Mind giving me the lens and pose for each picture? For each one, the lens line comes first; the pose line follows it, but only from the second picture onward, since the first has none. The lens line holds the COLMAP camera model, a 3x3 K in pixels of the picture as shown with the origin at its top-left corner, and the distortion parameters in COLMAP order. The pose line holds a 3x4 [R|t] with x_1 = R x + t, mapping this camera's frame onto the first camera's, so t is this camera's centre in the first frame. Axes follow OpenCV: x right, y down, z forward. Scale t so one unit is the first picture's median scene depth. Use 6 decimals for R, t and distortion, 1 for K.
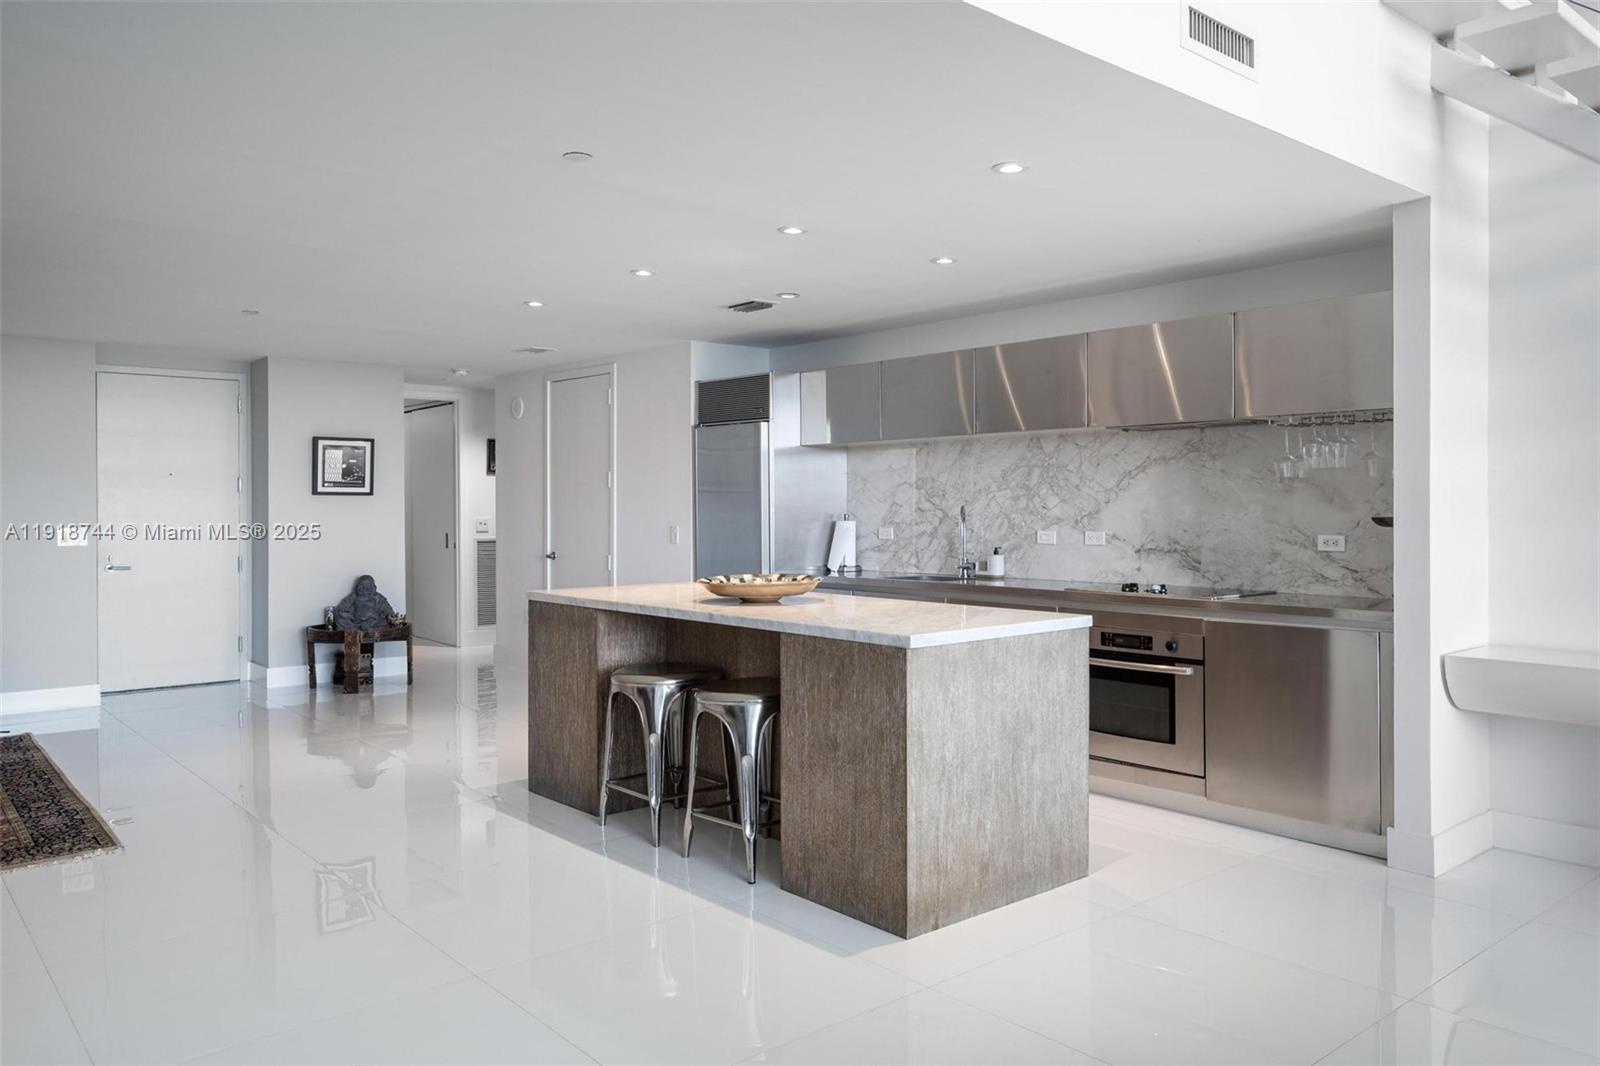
lens RADIAL K [[1151.3, 0, 856.8], [0, 1151.3, 517.0], [0, 0, 1]] dist [-0.002846, 0.000936]
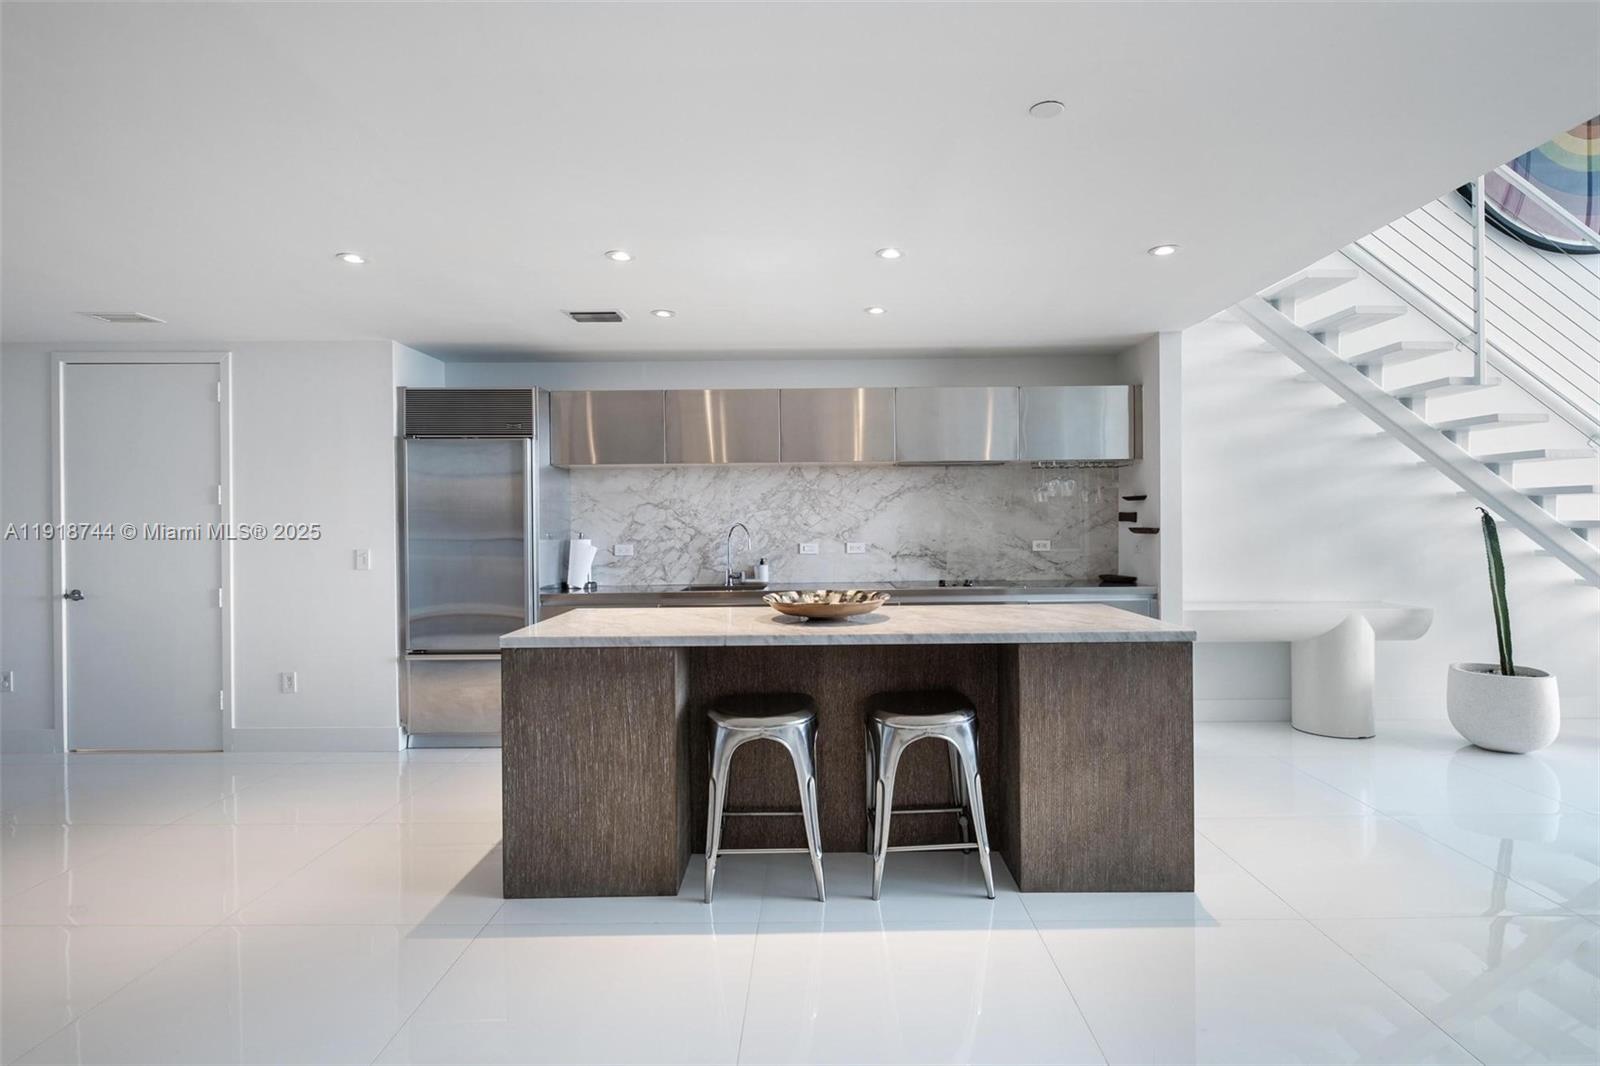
lens RADIAL K [[784.9, 0, 800.0], [0, 784.9, 533.0], [0, 0, 1]] dist [-0.001788, -0.000107]
pose [[0.671293, -0.013458, 0.741070, -0.523003], [0.014954, 0.999878, 0.004612, -0.003463], [-0.741042, 0.007986, 0.671412, 0.491804]]
